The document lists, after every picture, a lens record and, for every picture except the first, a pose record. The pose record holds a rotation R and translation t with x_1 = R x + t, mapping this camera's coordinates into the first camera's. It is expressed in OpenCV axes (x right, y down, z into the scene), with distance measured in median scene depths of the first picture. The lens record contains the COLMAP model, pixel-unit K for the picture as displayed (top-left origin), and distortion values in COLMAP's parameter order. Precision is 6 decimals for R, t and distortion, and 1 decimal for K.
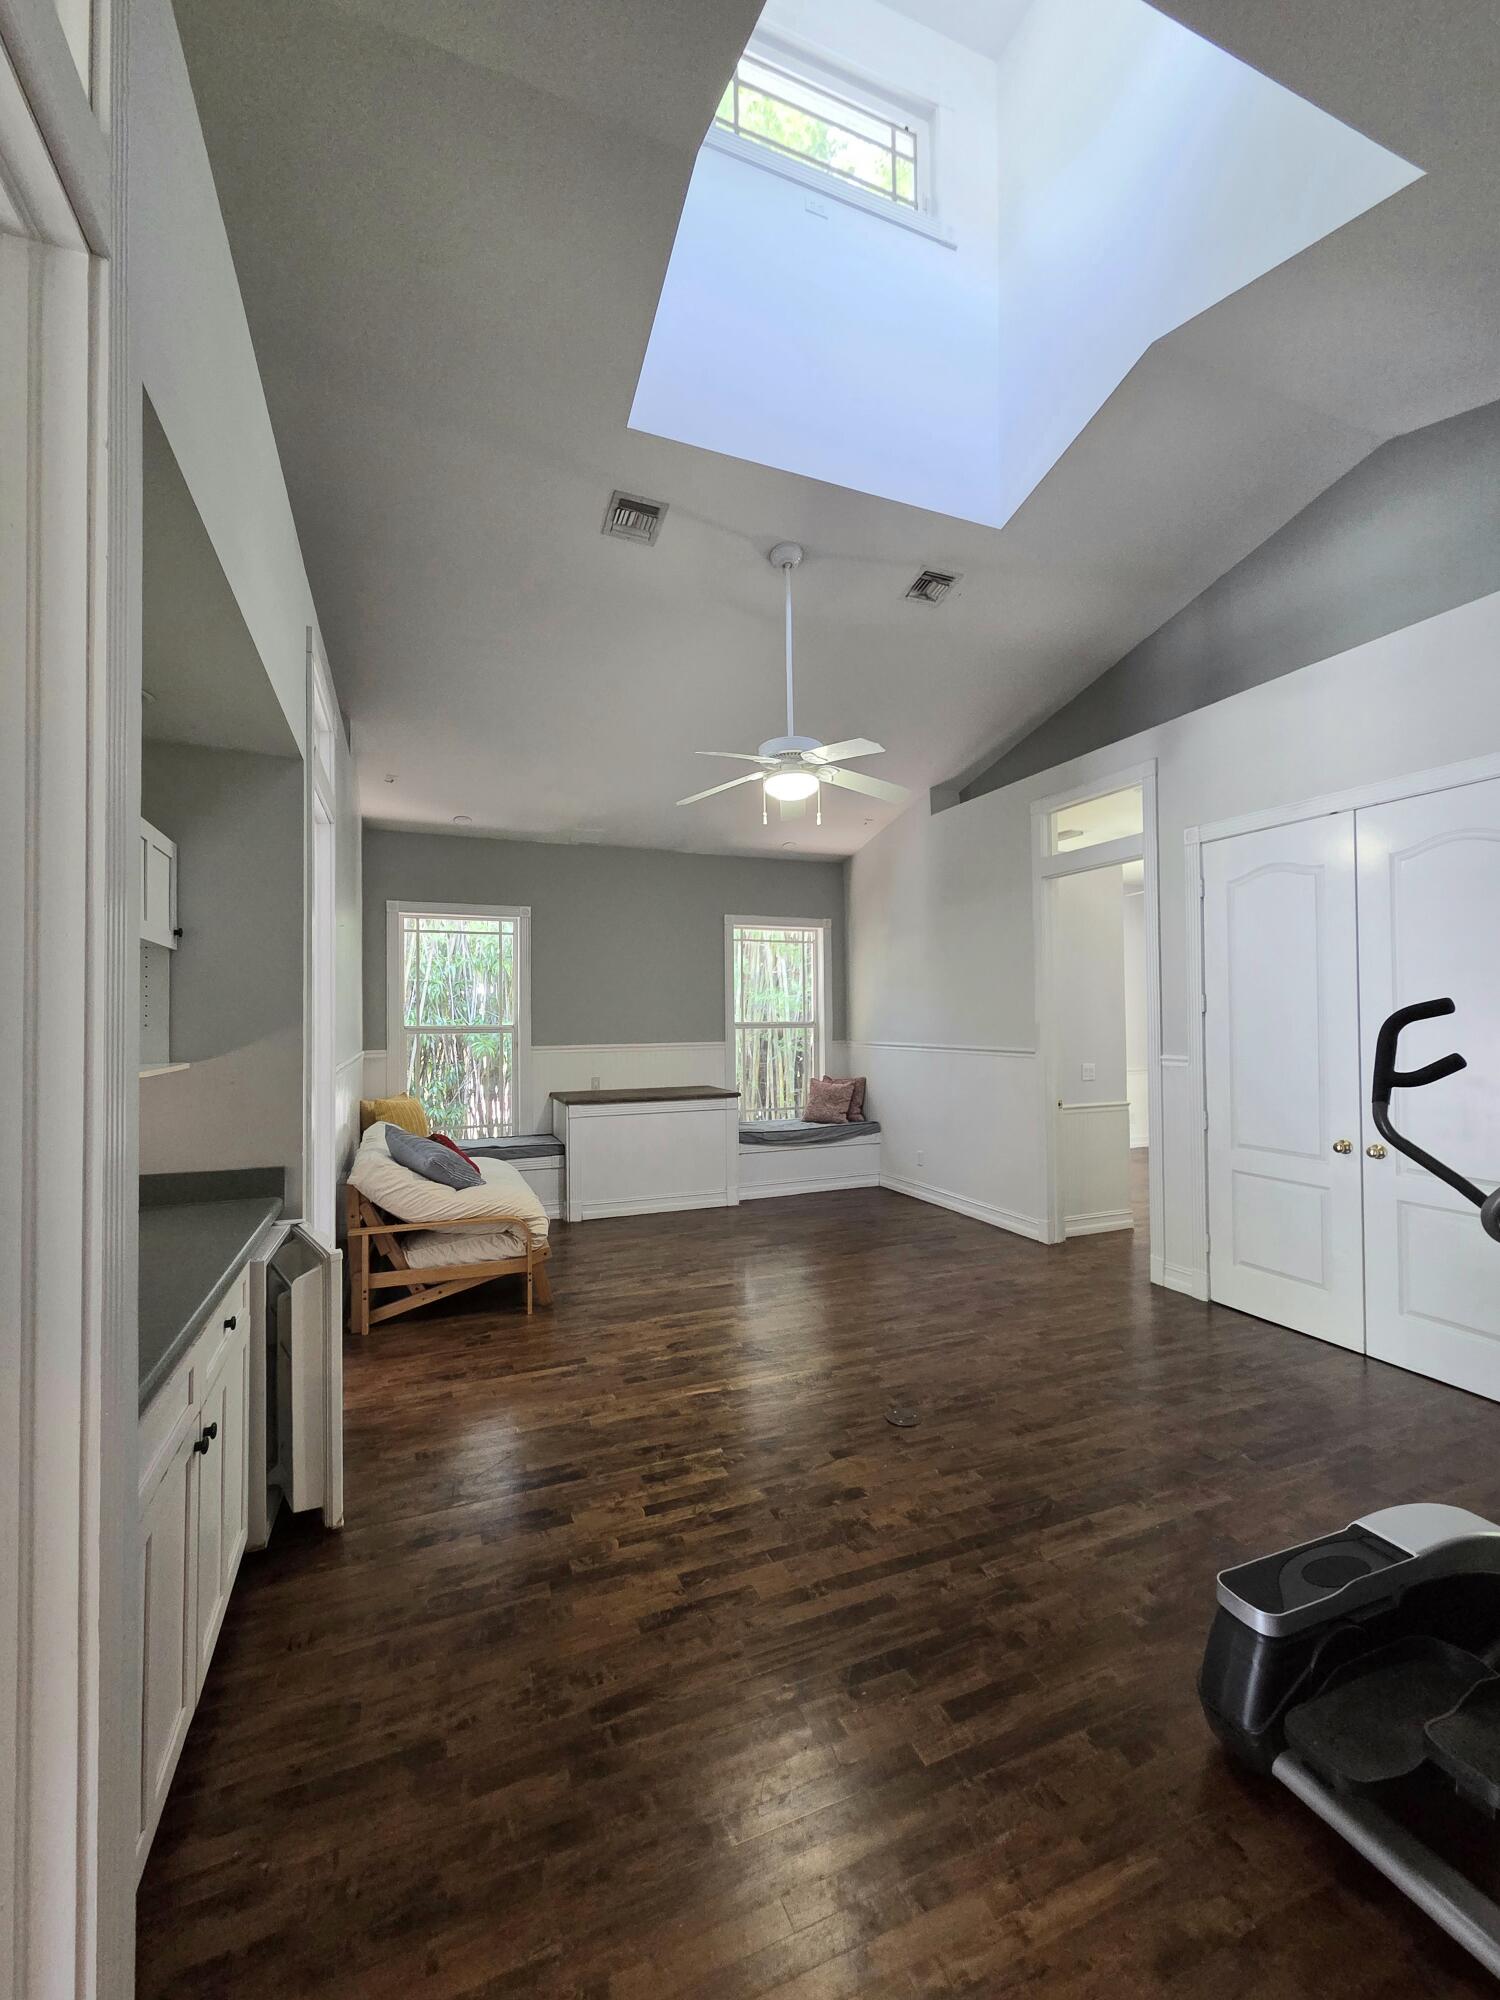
lens RADIAL K [[822.9, 0, 750.0], [0, 822.9, 1000.0], [0, 0, 1]] dist [0.001084, 0.000087]
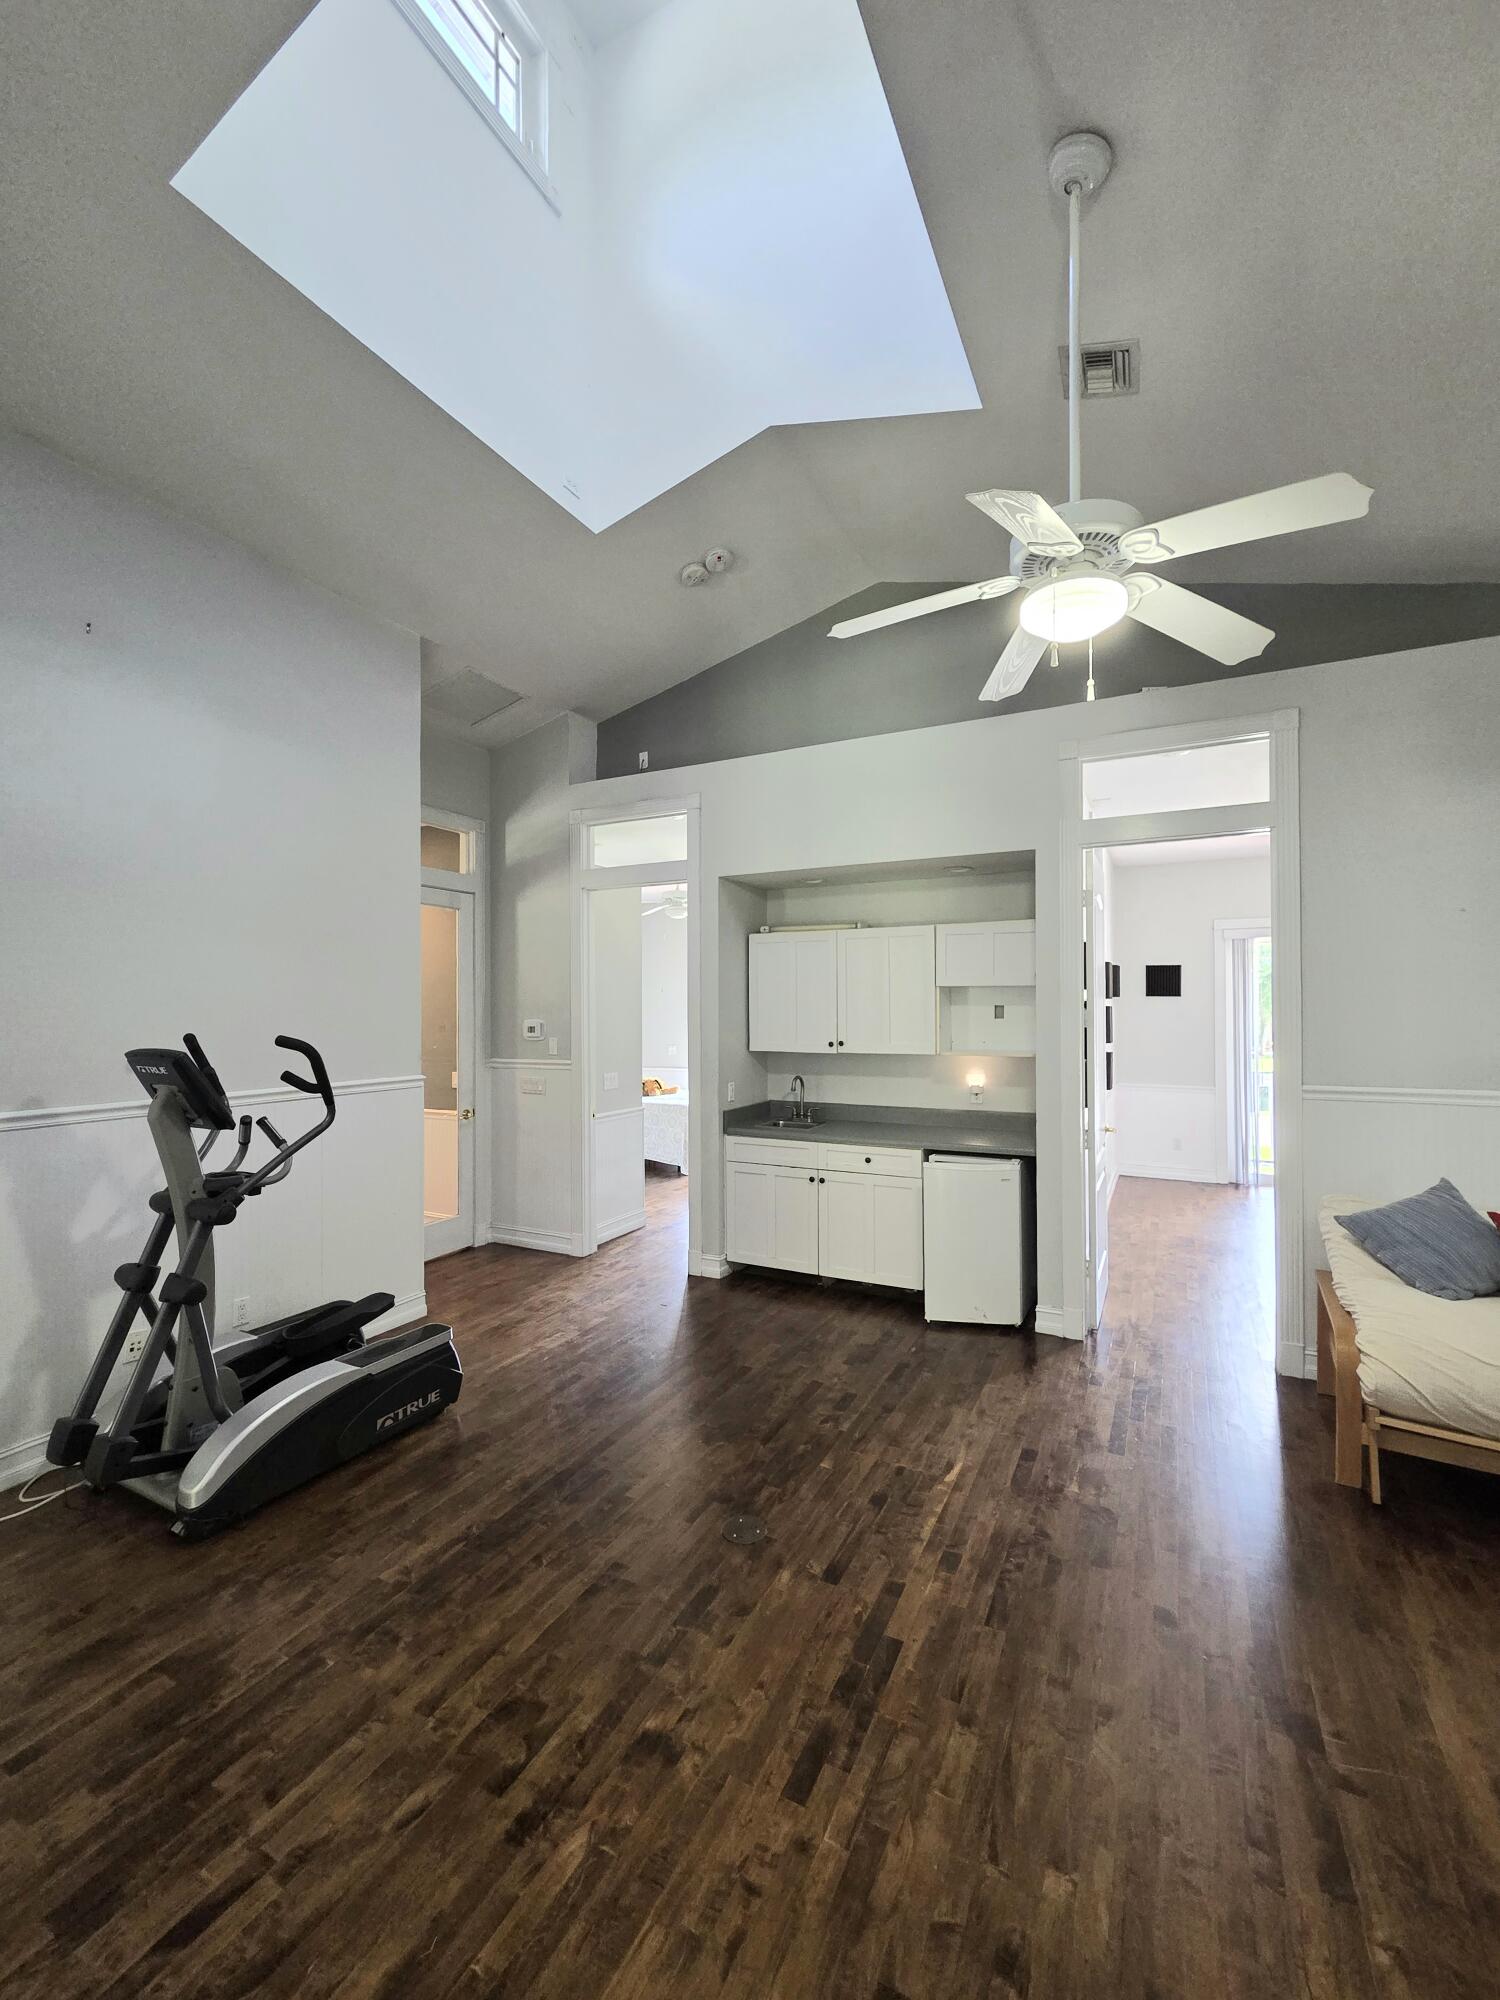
lens RADIAL K [[822.9, 0, 750.0], [0, 822.9, 1000.0], [0, 0, 1]] dist [0.001084, 0.000087]
pose [[-0.762195, 0.001381, -0.647346, 0.809350], [0.019778, 0.999581, -0.021155, -0.009095], [0.647045, -0.028928, -0.761903, 1.859900]]
